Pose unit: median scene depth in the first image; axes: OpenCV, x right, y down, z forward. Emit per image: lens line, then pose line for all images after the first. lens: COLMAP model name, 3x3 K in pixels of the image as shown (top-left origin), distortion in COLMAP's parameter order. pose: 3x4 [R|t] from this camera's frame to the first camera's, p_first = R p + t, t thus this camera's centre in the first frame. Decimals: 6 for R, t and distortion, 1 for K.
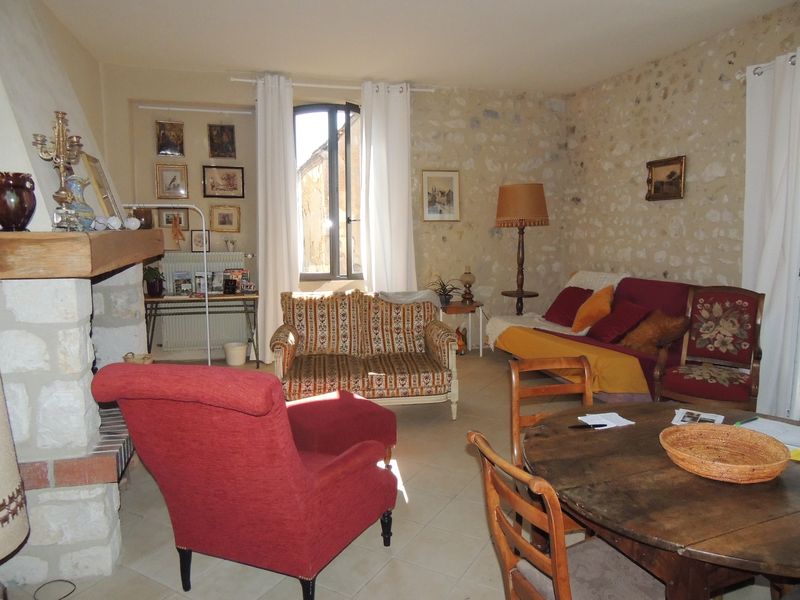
lens RADIAL K [[565.2, 0, 401.3], [0, 565.2, 295.9], [0, 0, 1]] dist [-0.032134, 0.006673]
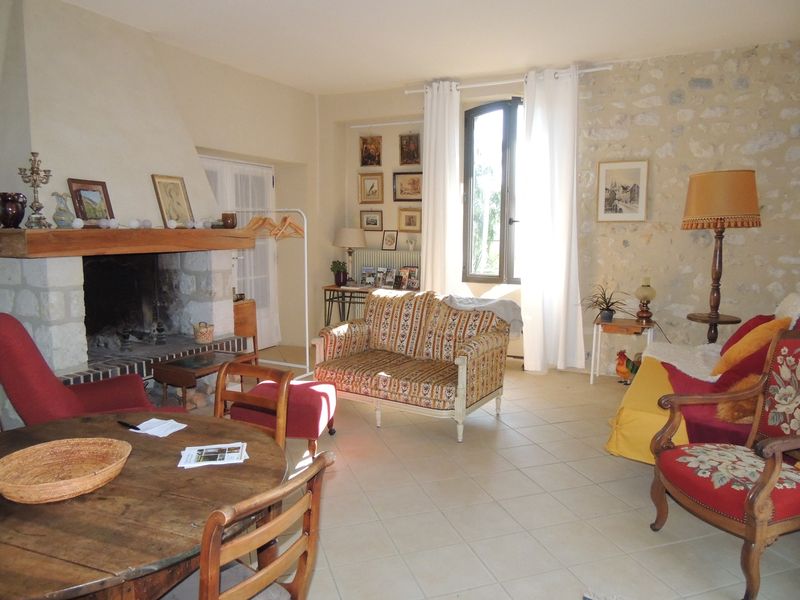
lens RADIAL K [[565.2, 0, 402.1], [0, 565.2, 292.9], [0, 0, 1]] dist [-0.032134, 0.006673]
pose [[0.741153, 0.078605, -0.666719, 0.400118], [-0.085114, 0.996110, 0.022824, -0.019642], [0.665919, 0.039831, 0.744960, 0.172971]]
